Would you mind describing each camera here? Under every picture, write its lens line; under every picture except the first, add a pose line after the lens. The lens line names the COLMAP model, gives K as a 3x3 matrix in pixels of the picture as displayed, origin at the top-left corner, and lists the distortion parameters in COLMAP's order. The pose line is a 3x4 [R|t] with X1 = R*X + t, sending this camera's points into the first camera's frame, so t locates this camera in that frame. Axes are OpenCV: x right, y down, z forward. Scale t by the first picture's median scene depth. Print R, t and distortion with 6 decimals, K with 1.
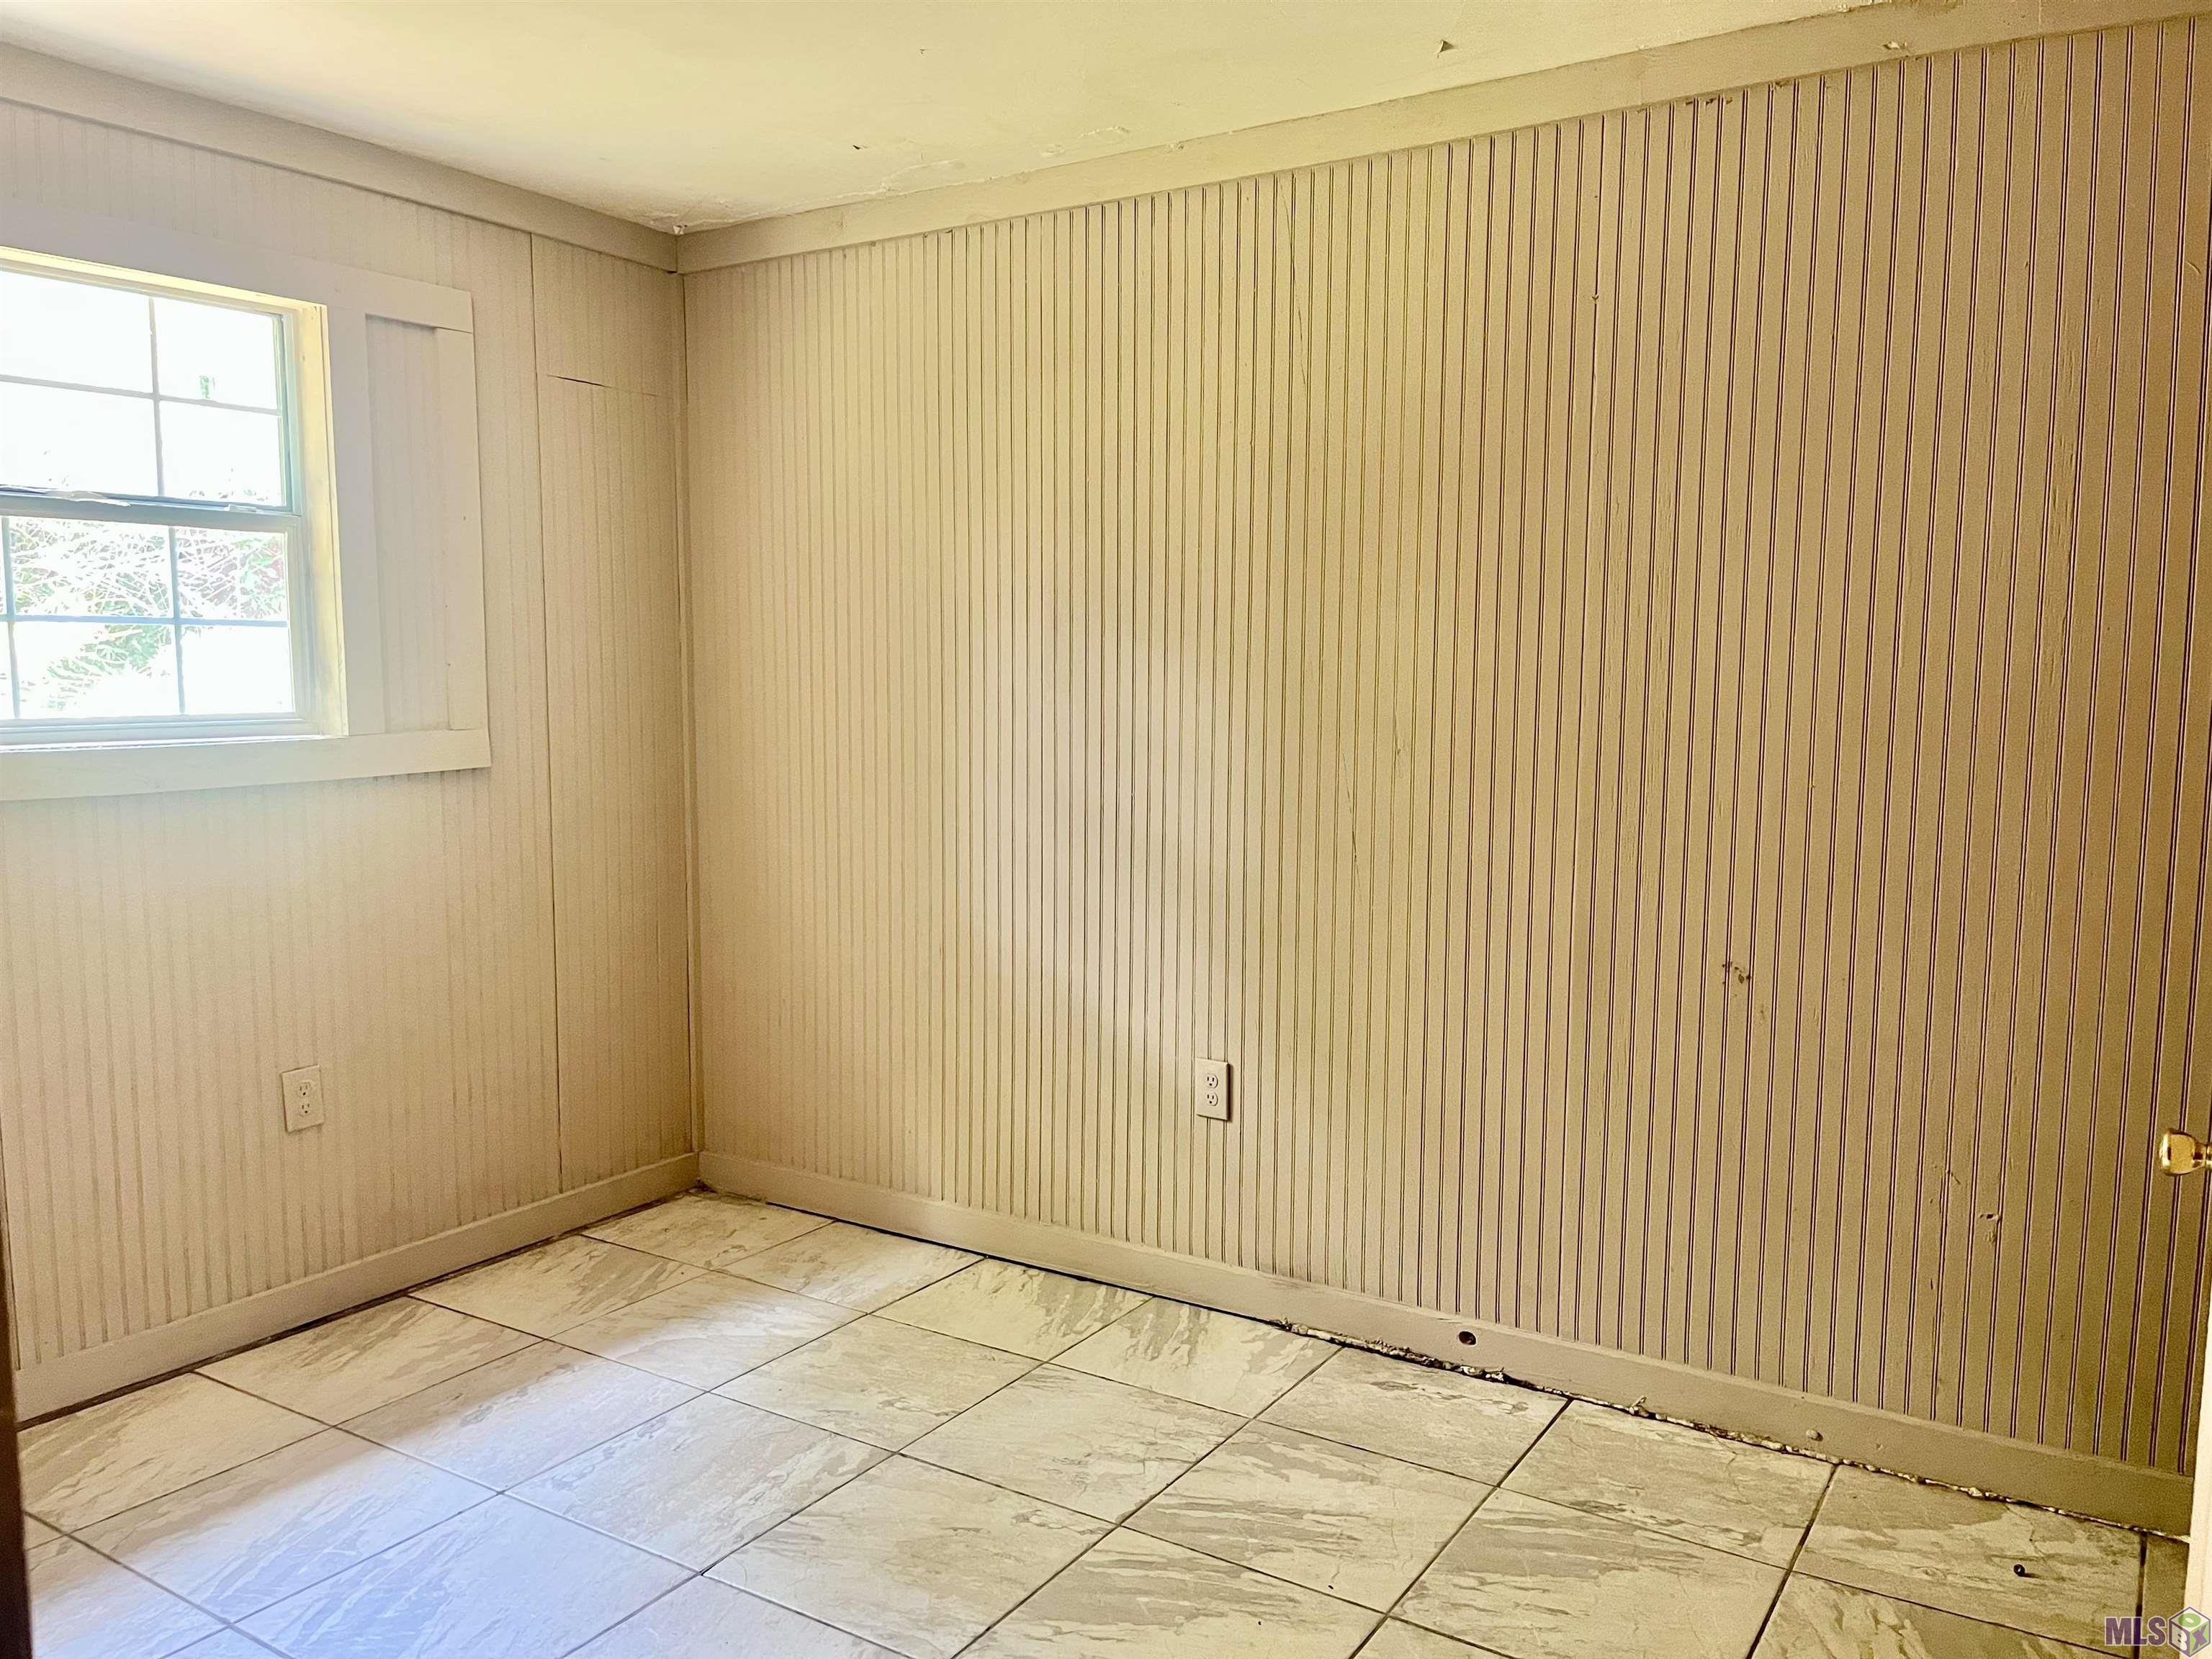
lens RADIAL K [[1673.4, 0, 1106.0], [0, 1673.4, 829.5], [0, 0, 1]] dist [0.045862, -0.067214]
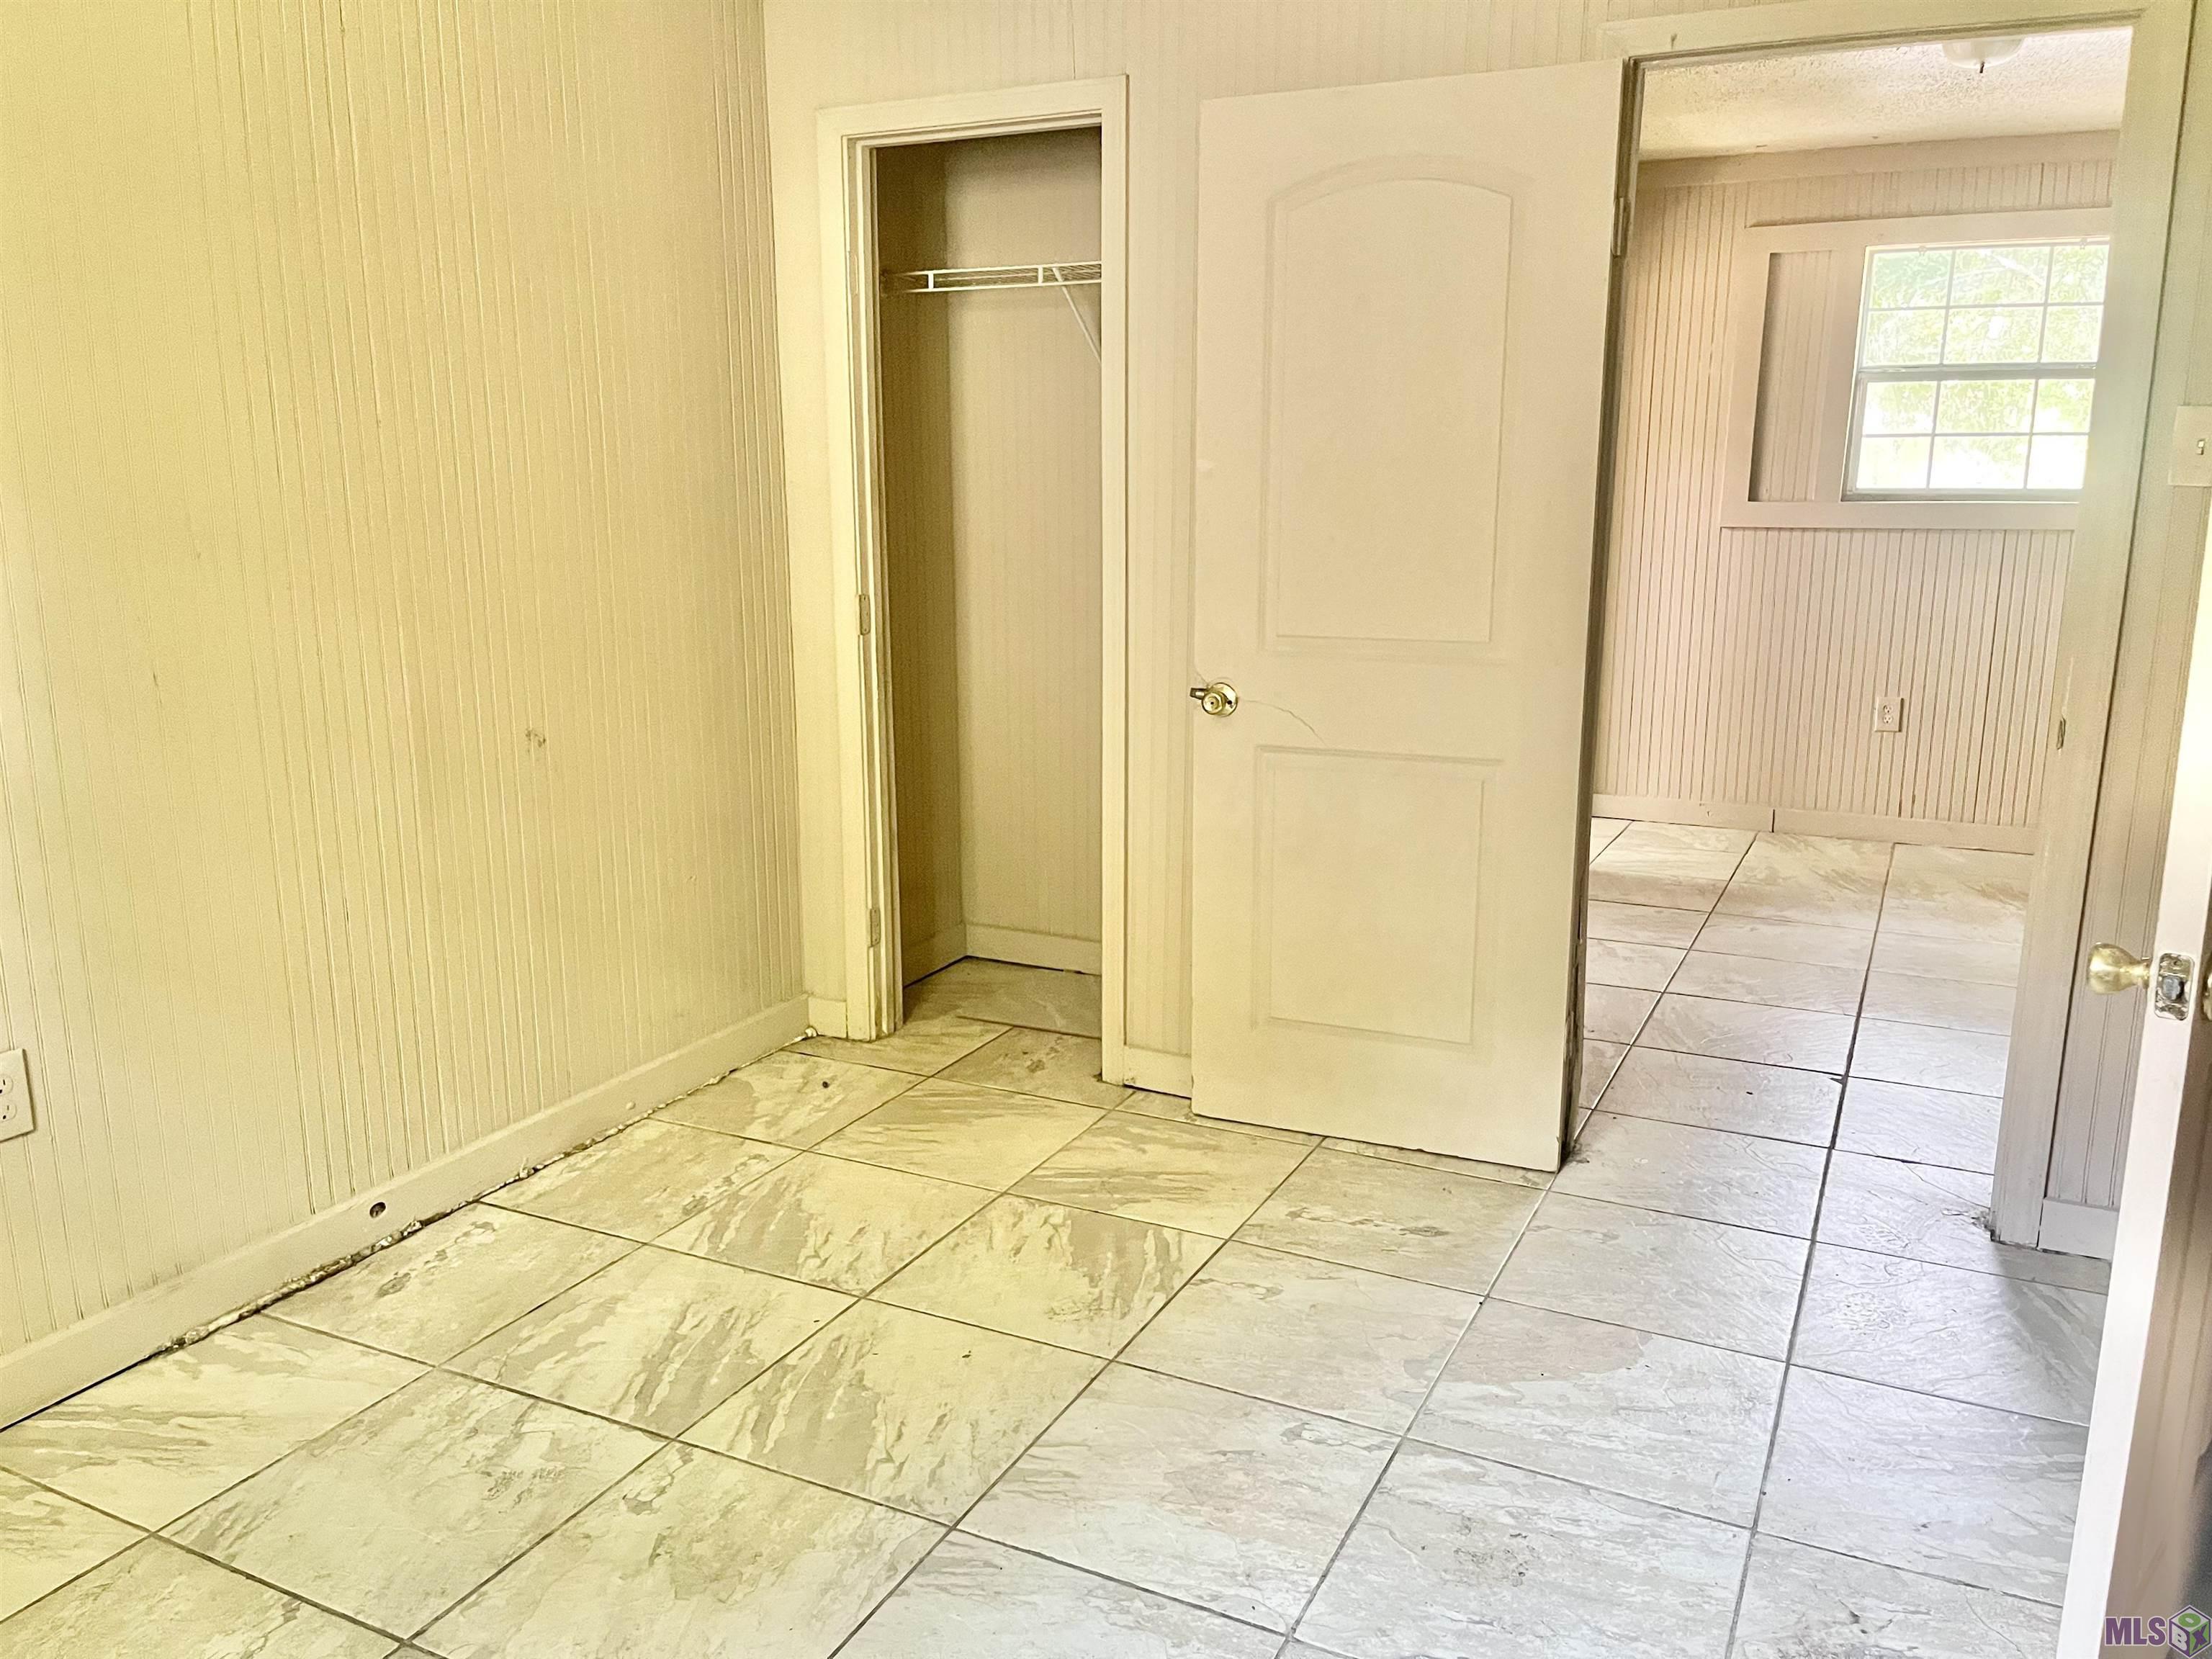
lens RADIAL K [[1703.4, 0, 1103.3], [0, 1703.4, 838.6], [0, 0, 1]] dist [0.159364, -0.216818]
pose [[-0.101764, -0.221345, 0.969871, -0.776429], [0.094724, 0.968347, 0.230937, -0.077395], [-0.990289, 0.115372, -0.077576, 0.754905]]
